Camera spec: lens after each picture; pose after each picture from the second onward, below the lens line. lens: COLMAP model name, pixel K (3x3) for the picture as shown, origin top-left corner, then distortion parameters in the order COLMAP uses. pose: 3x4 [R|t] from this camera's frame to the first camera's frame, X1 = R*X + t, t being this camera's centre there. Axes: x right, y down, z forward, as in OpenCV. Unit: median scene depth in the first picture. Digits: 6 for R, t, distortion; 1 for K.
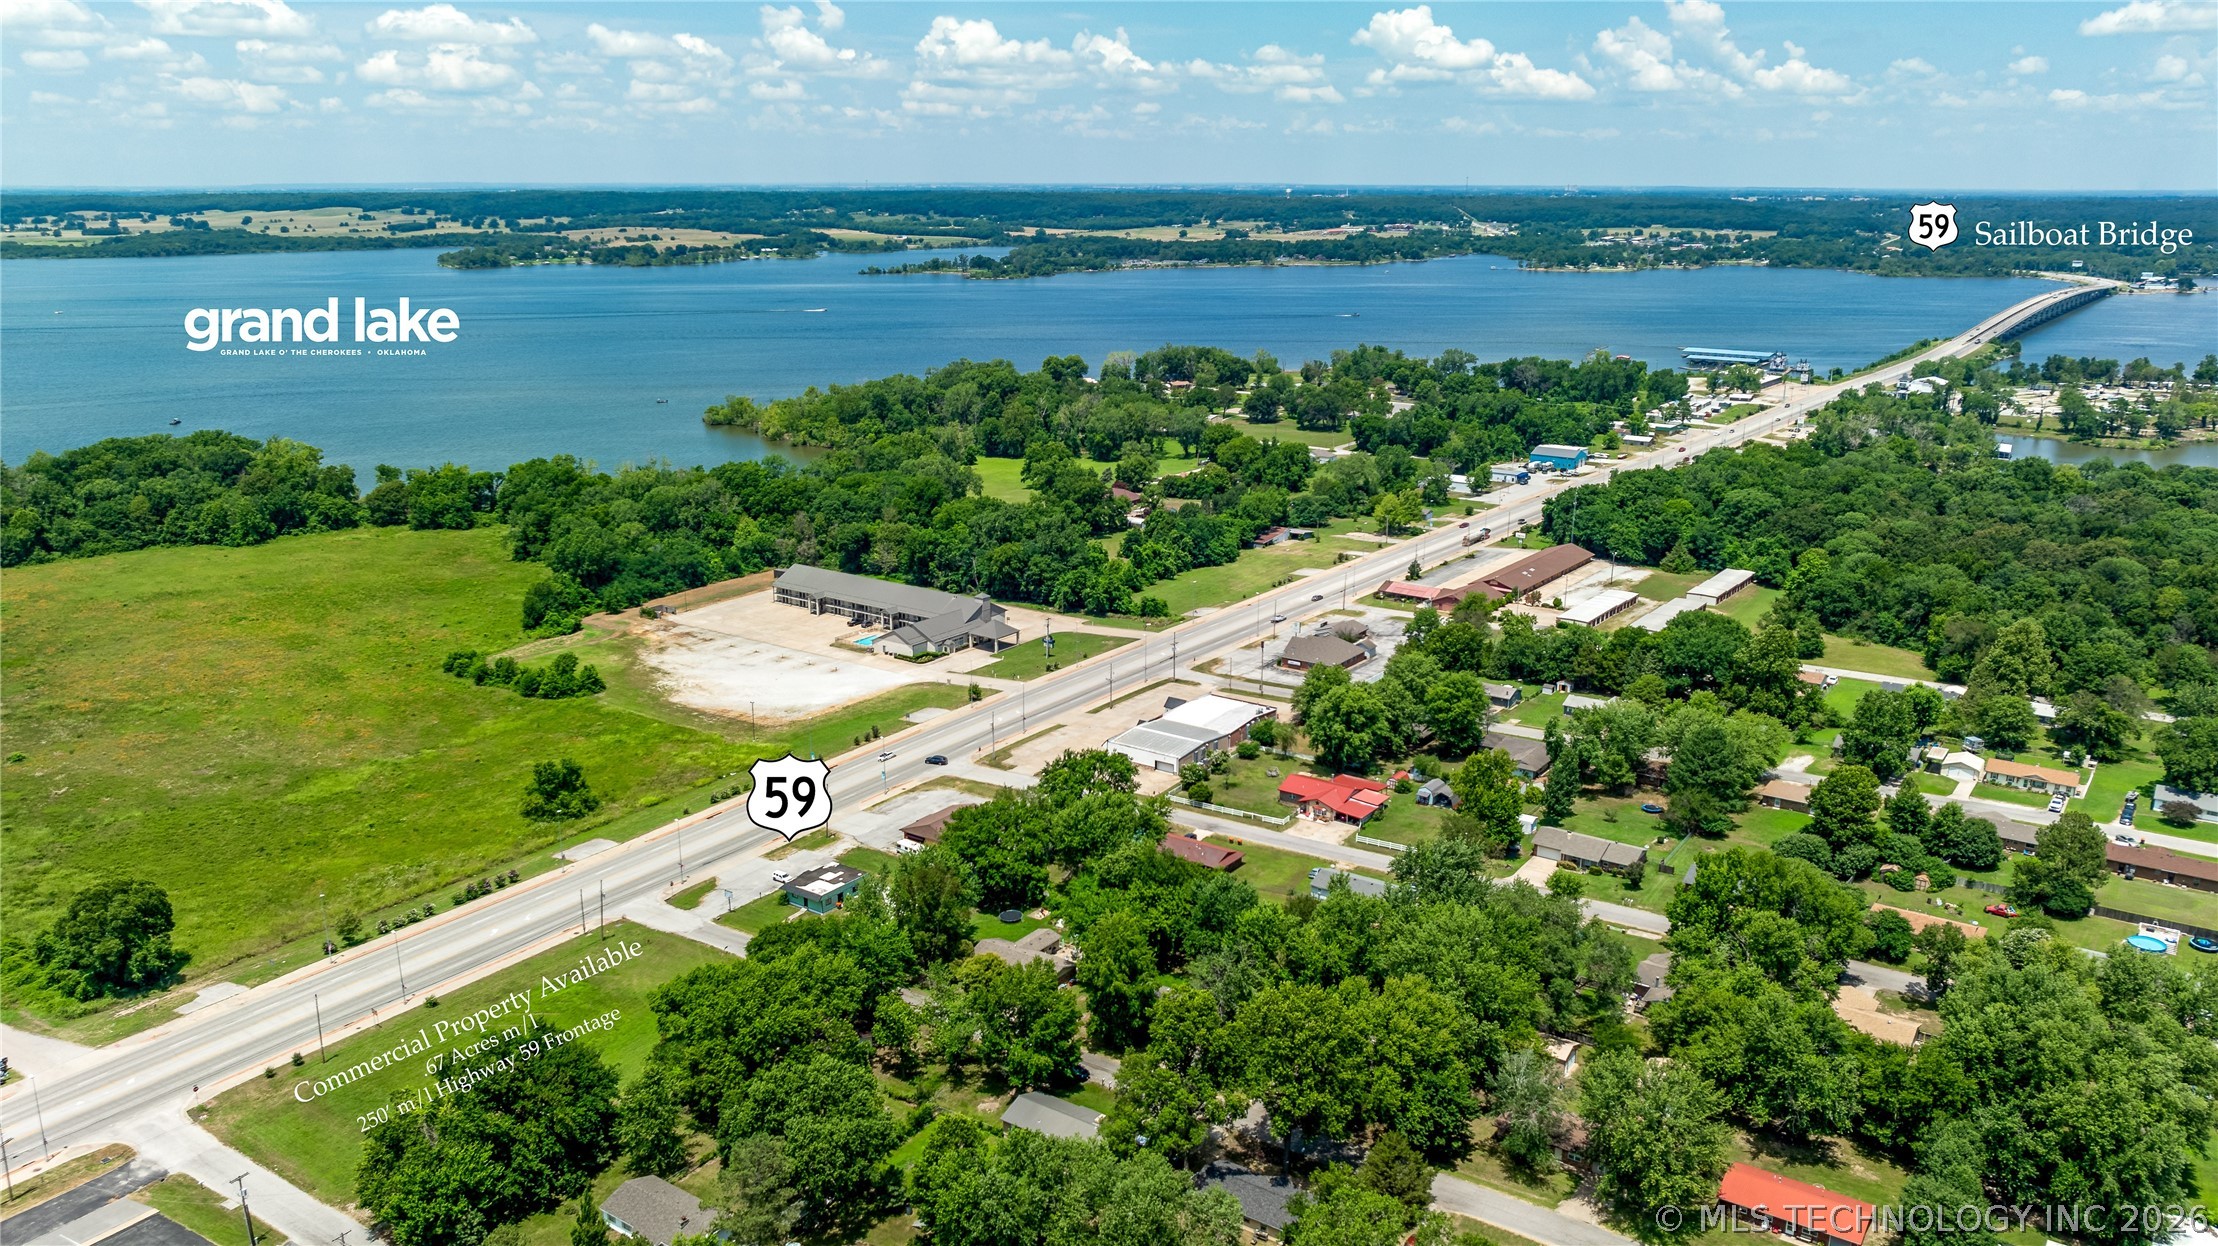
lens RADIAL K [[1661.4, 0, 1111.0], [0, 1661.4, 628.1], [0, 0, 1]] dist [-0.041724, 0.042611]
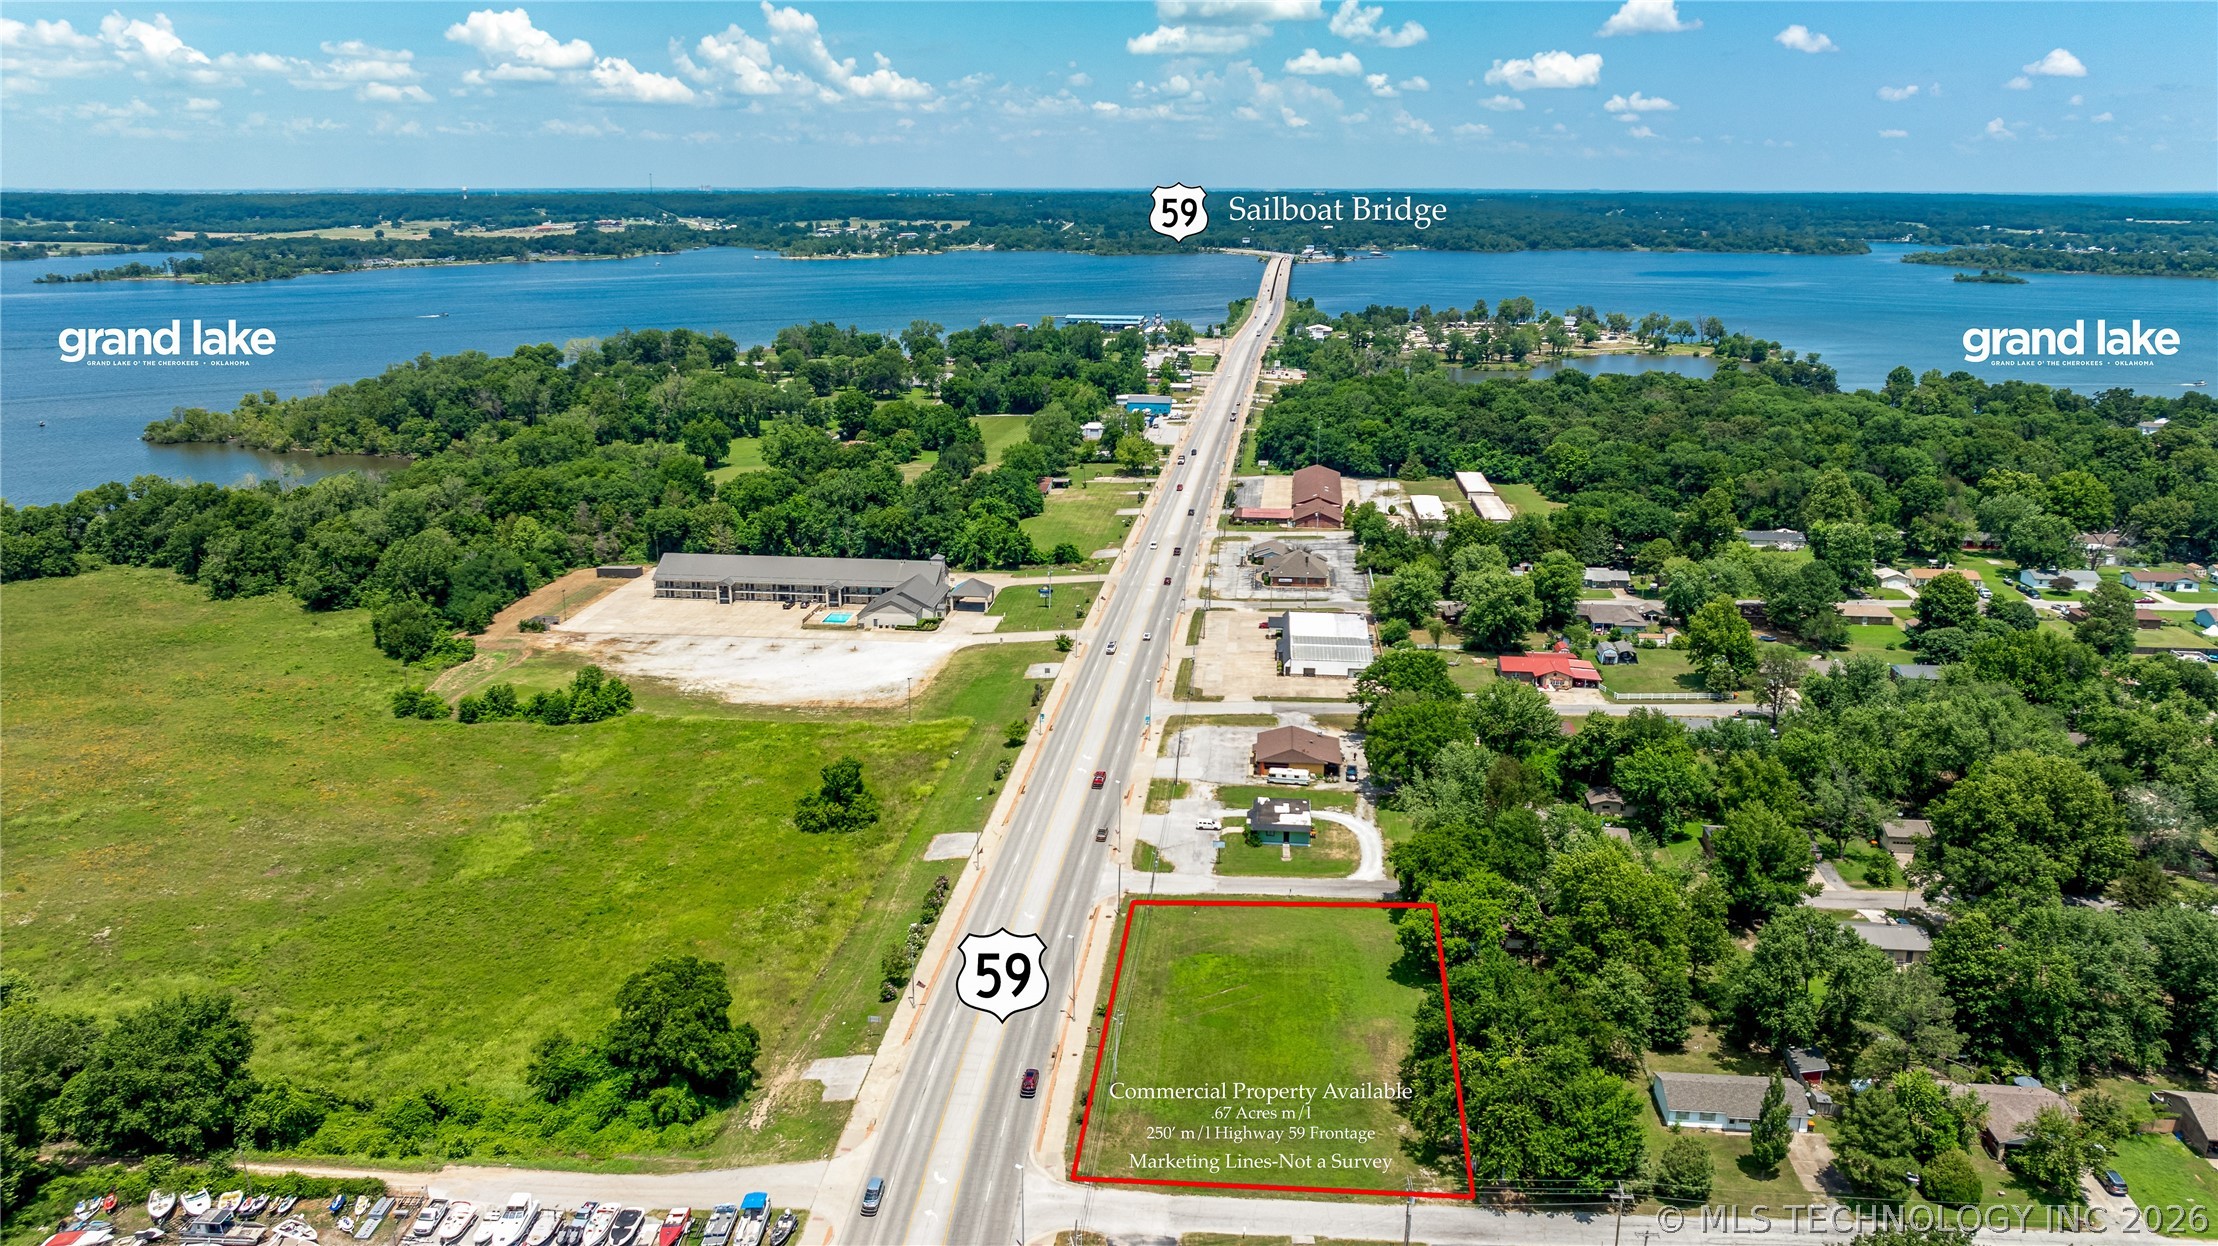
lens RADIAL K [[1635.4, 0, 1109.0], [0, 1635.4, 623.0], [0, 0, 1]] dist [-0.014584, 0.001328]
pose [[0.871111, -0.128427, 0.473996, -0.461306], [0.129133, 0.991136, 0.031222, 0.001236], [-0.473804, 0.034010, 0.879973, 0.145283]]
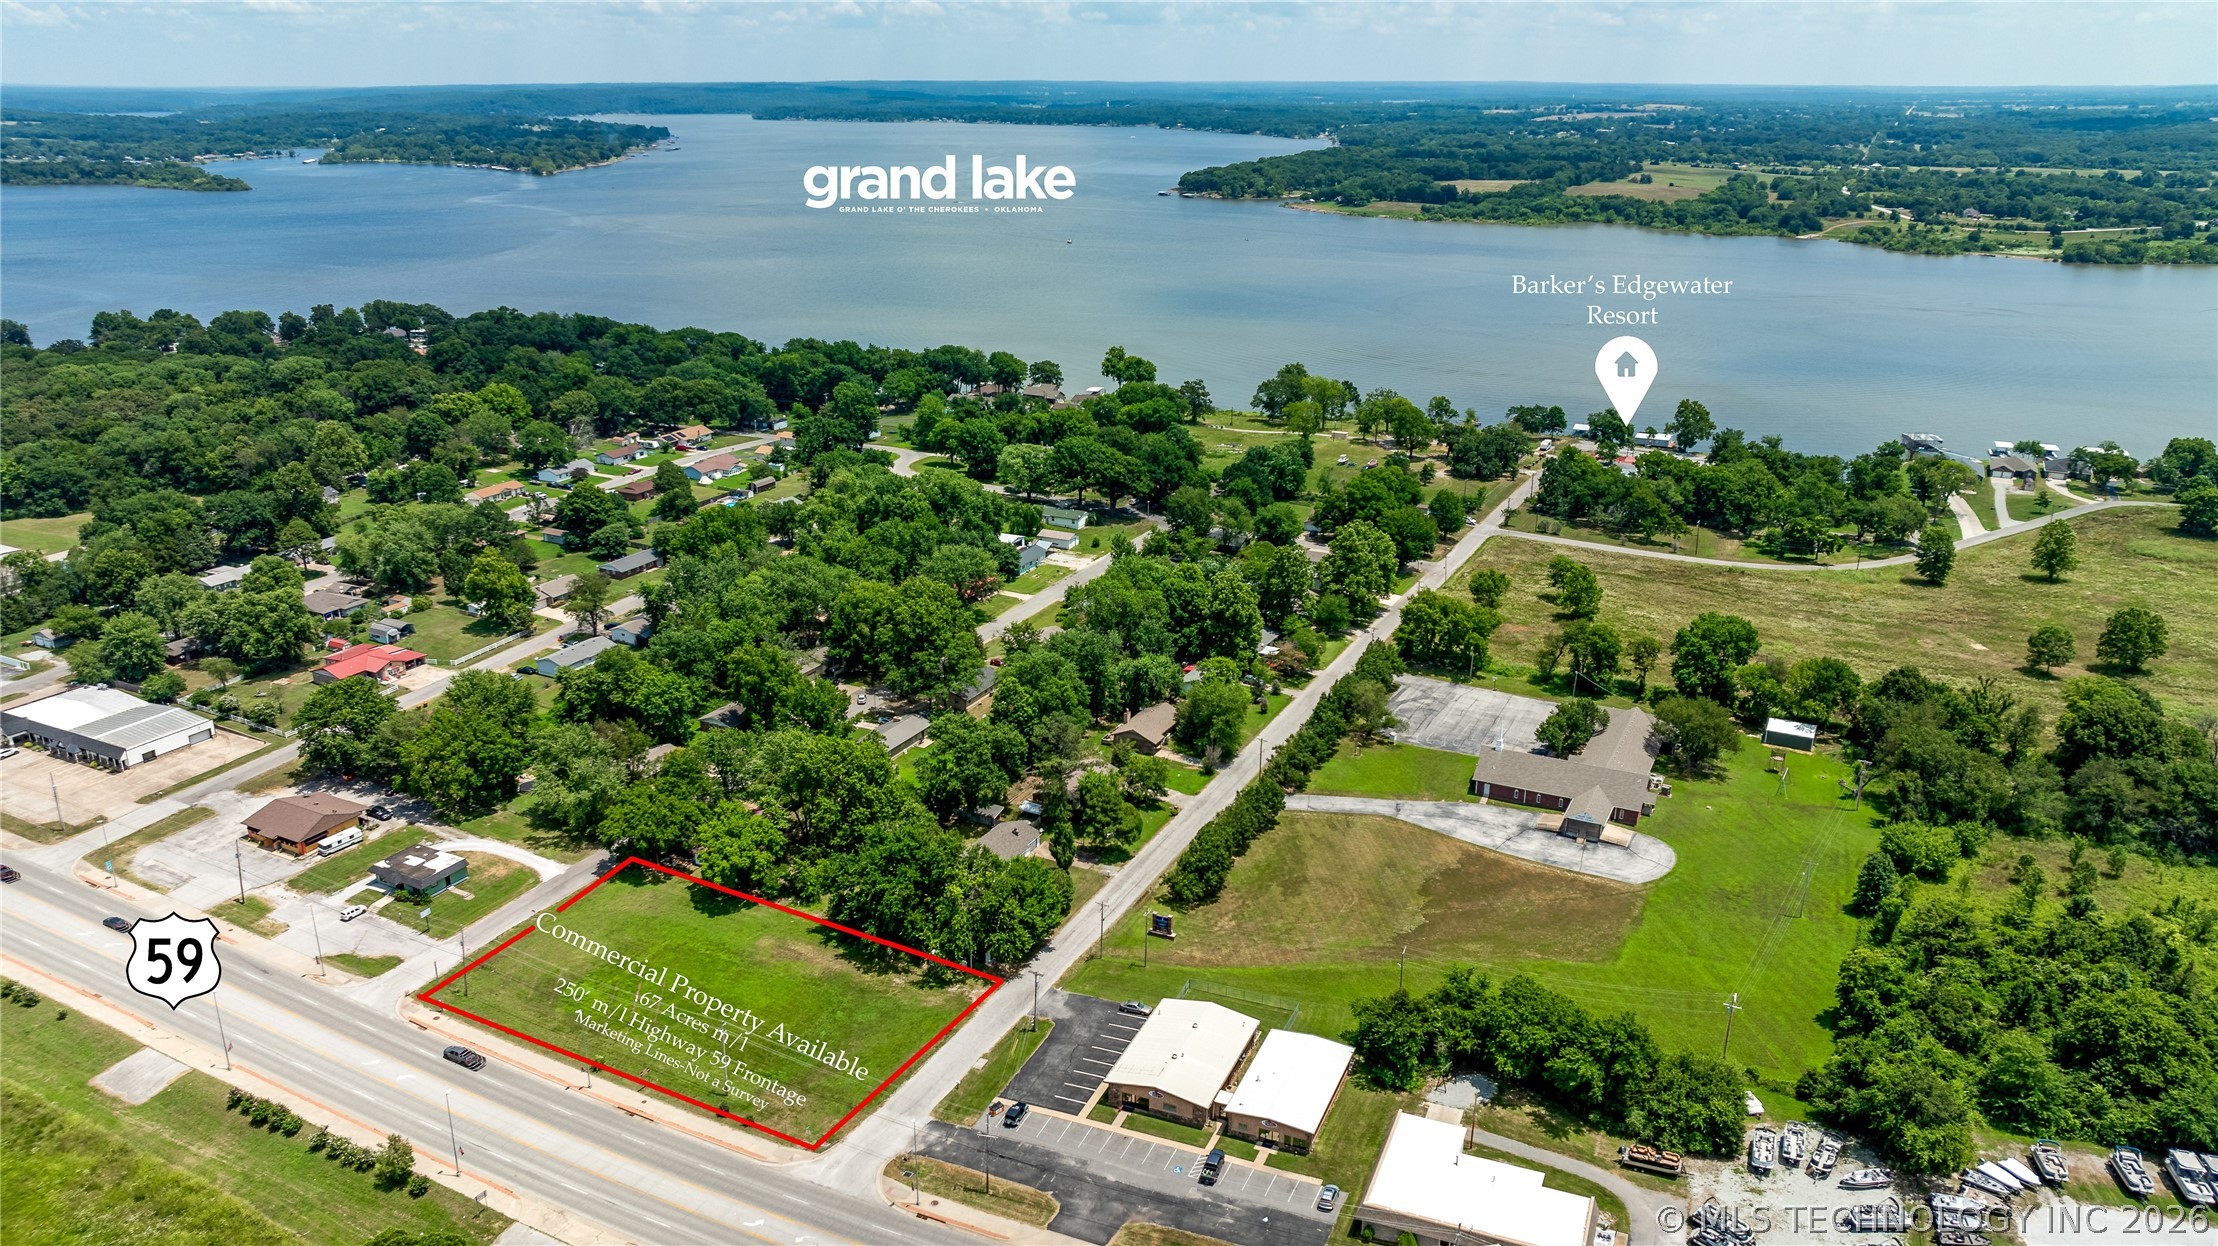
lens RADIAL K [[1580.0, 0, 1093.9], [0, 1580.0, 645.7], [0, 0, 1]] dist [-0.029839, 0.025526]
pose [[-0.125053, -0.340138, 0.932024, -0.674969], [0.263552, 0.894260, 0.361718, -0.120482], [-0.956505, 0.290871, -0.022186, 0.412442]]
